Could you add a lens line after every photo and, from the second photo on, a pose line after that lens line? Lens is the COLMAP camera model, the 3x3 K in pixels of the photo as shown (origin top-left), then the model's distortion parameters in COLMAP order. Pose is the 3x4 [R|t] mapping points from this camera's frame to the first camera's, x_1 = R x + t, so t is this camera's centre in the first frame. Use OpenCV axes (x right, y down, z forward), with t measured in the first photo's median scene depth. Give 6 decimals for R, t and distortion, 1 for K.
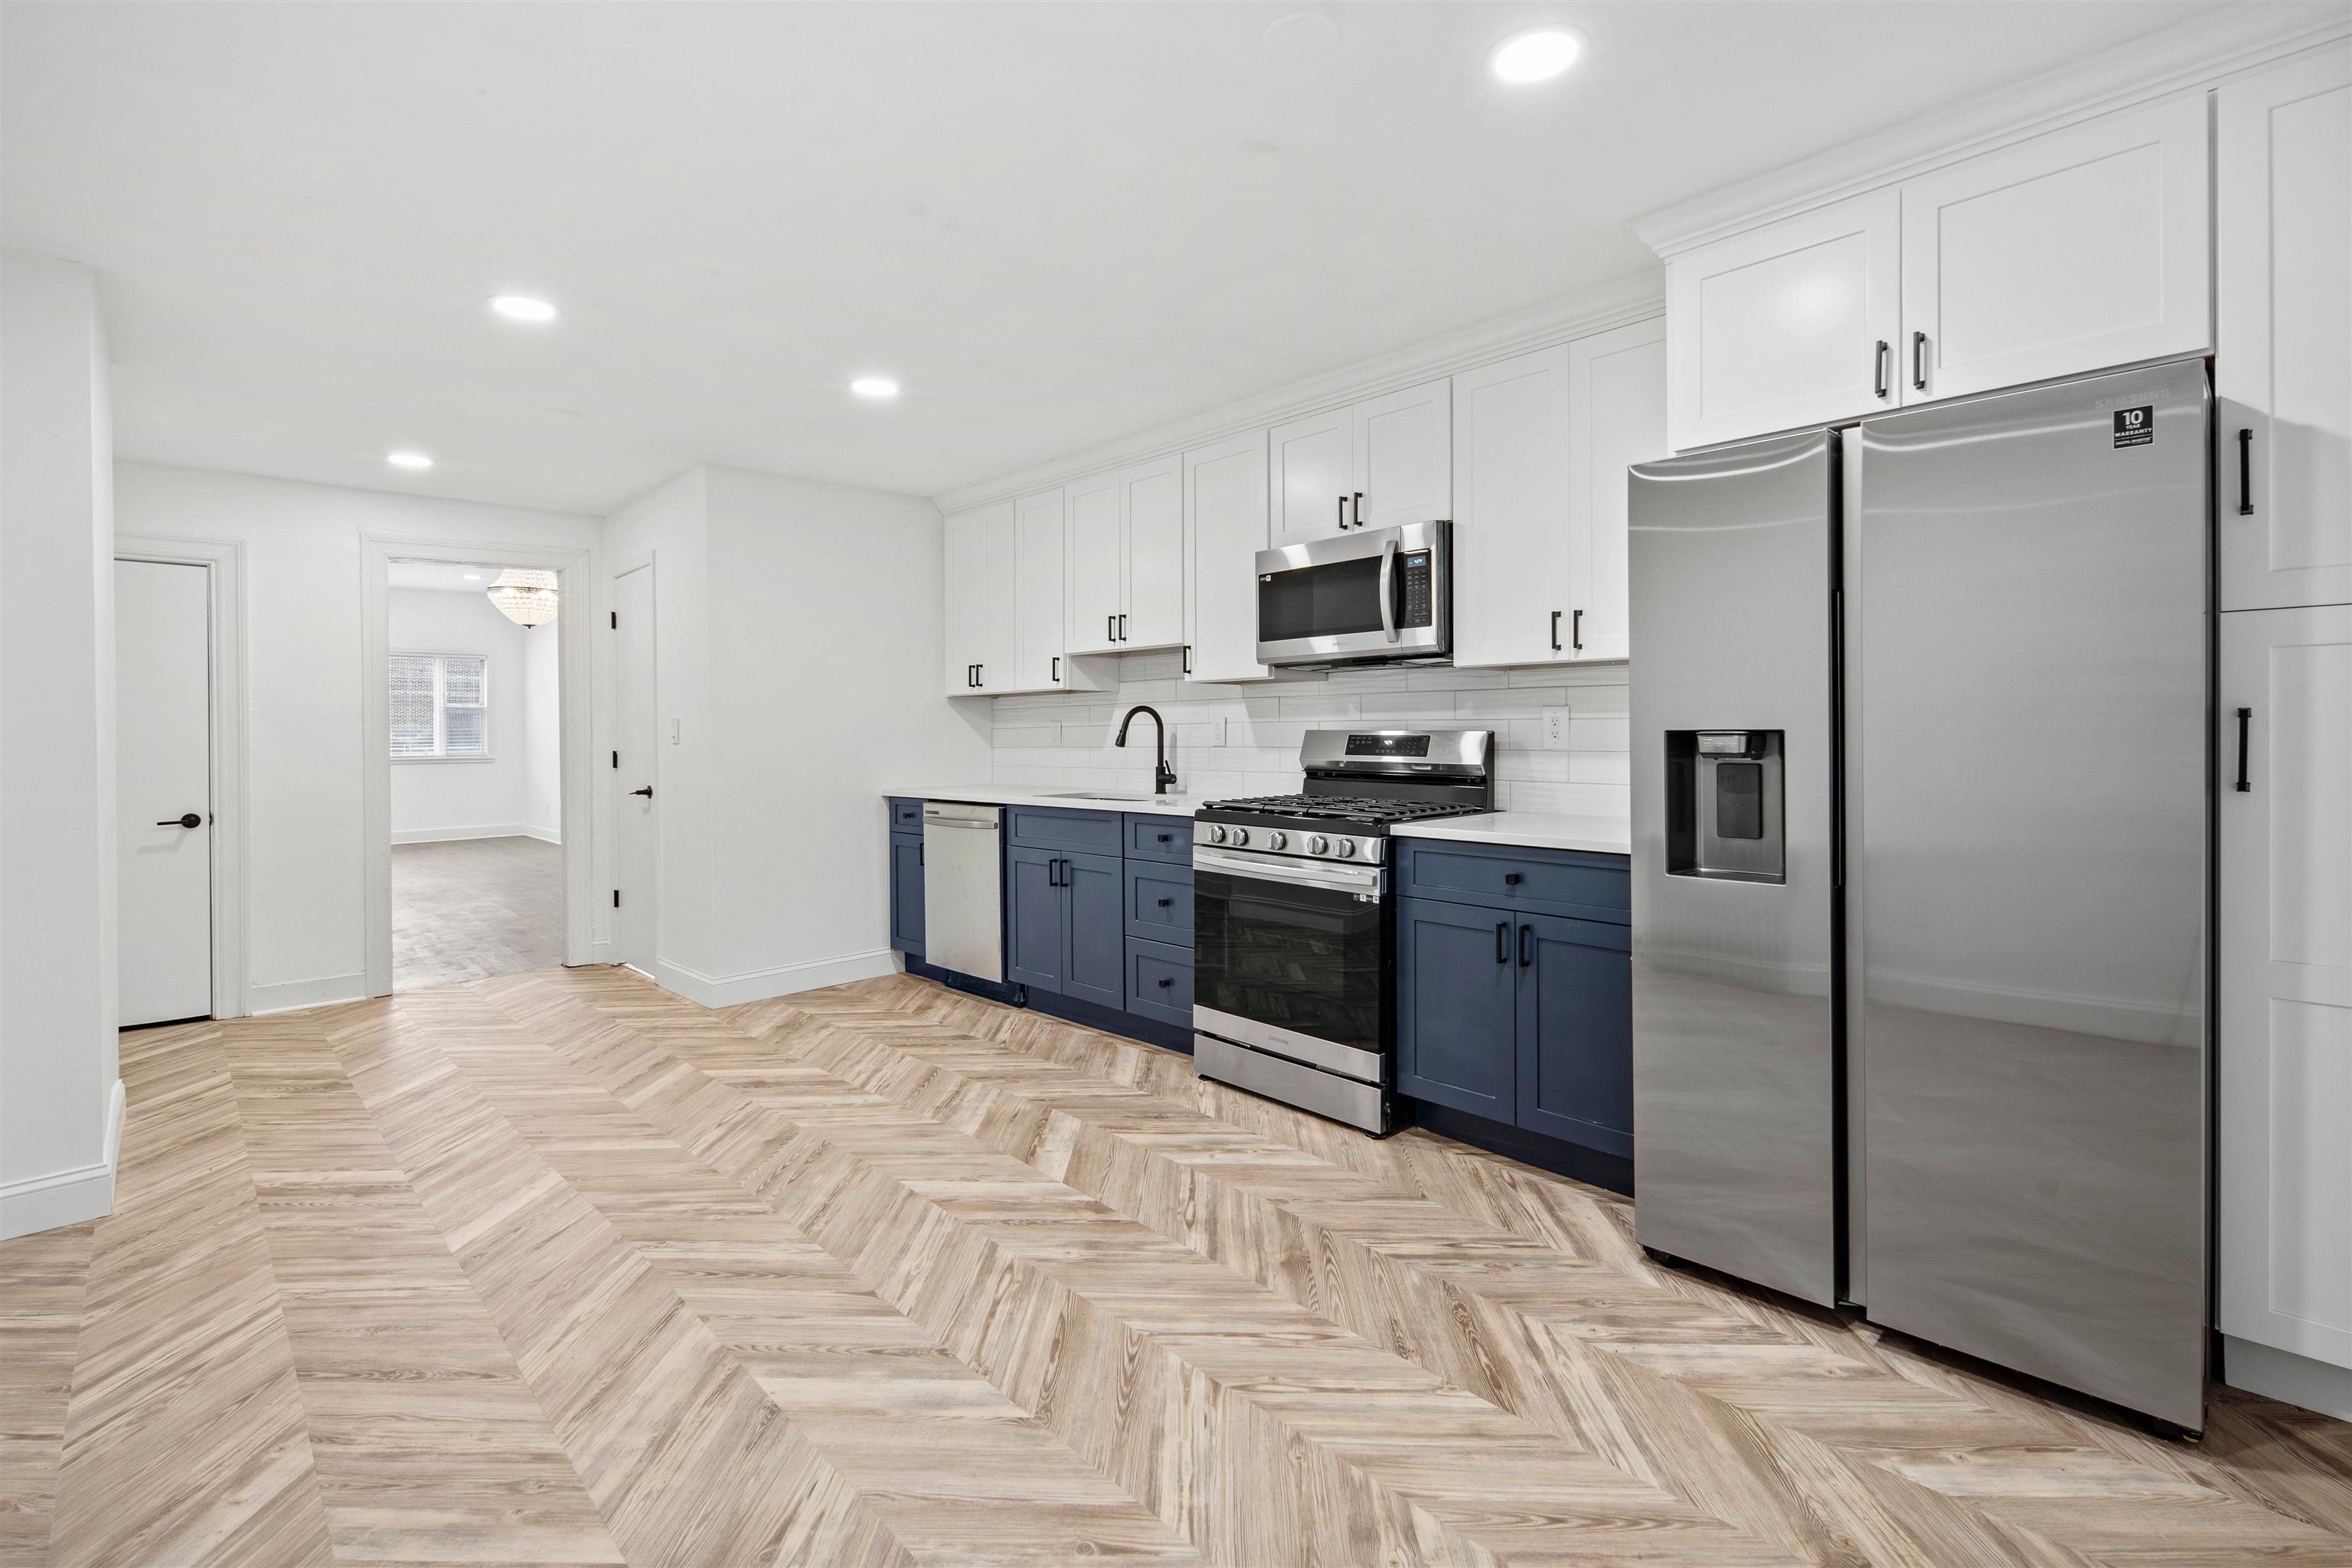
lens RADIAL K [[1043.2, 0, 1176.0], [0, 1043.2, 740.7], [0, 0, 1]] dist [0.004611, -0.000113]
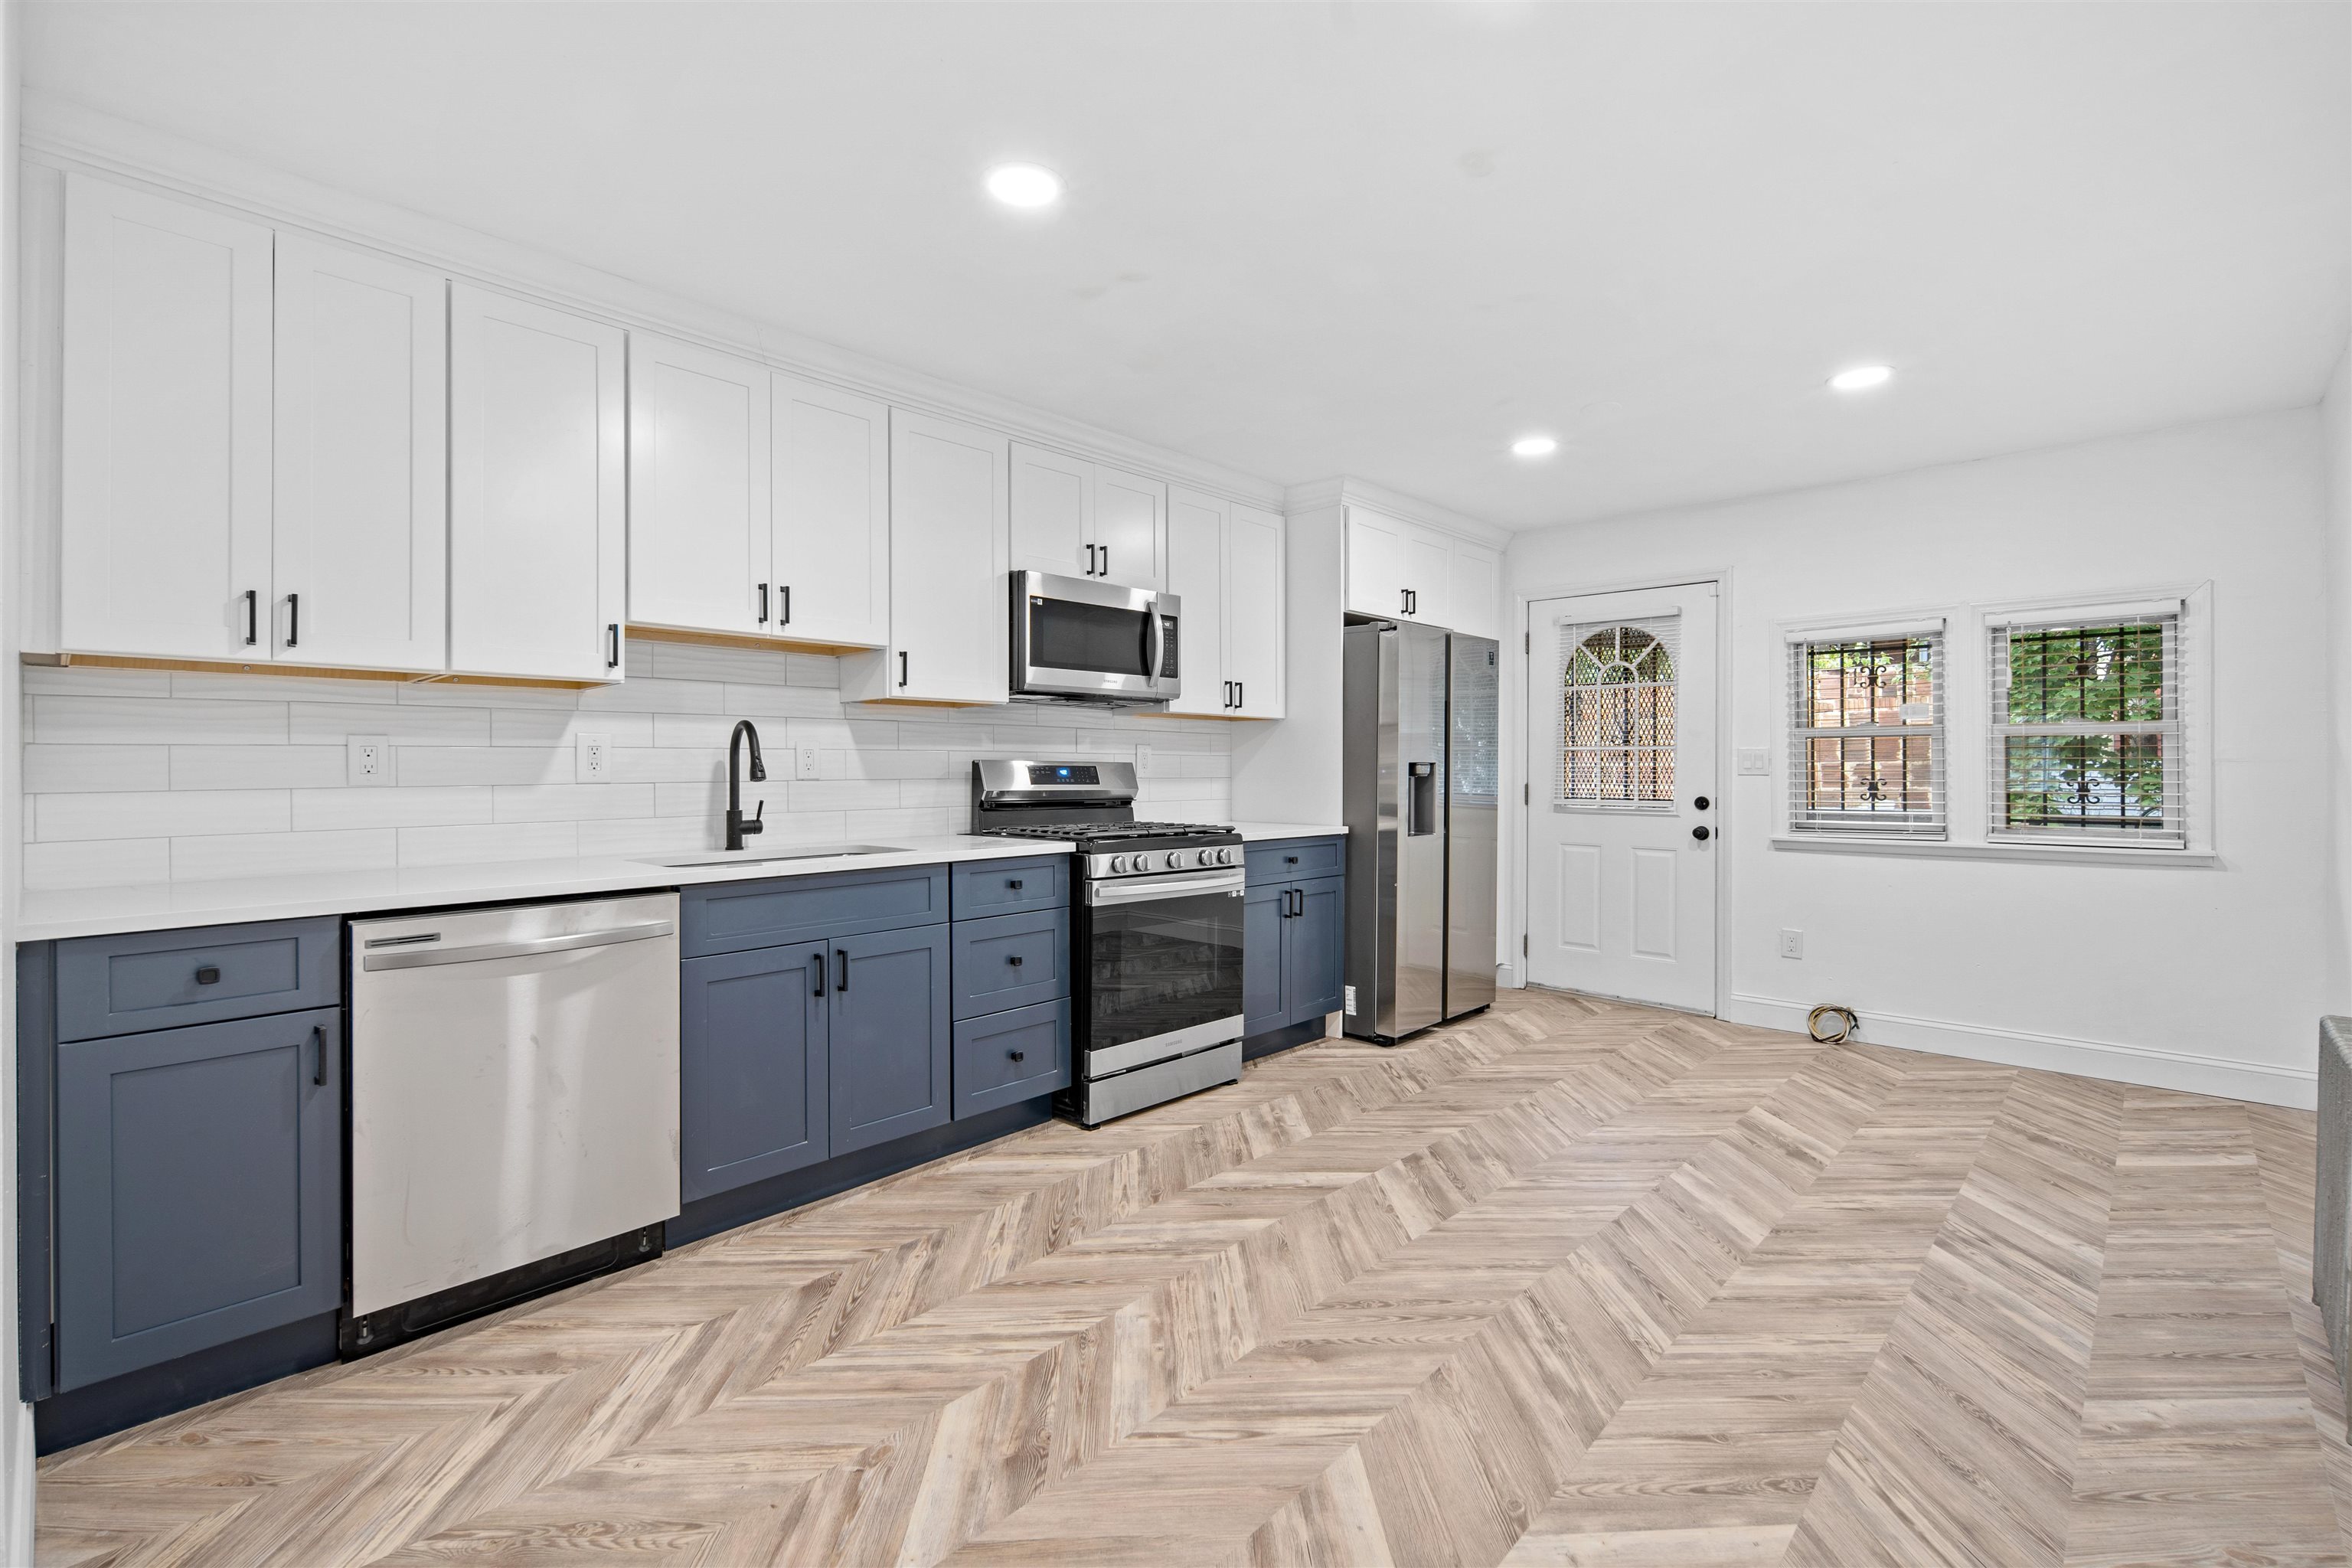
lens RADIAL K [[1025.1, 0, 1175.6], [0, 1025.1, 762.5], [0, 0, 1]] dist [0.003595, 0.000265]
pose [[-0.036394, 0.012320, 0.999262, -1.071280], [0.009615, 0.999882, -0.011978, 0.006680], [-0.999291, 0.009172, -0.036508, 1.133372]]
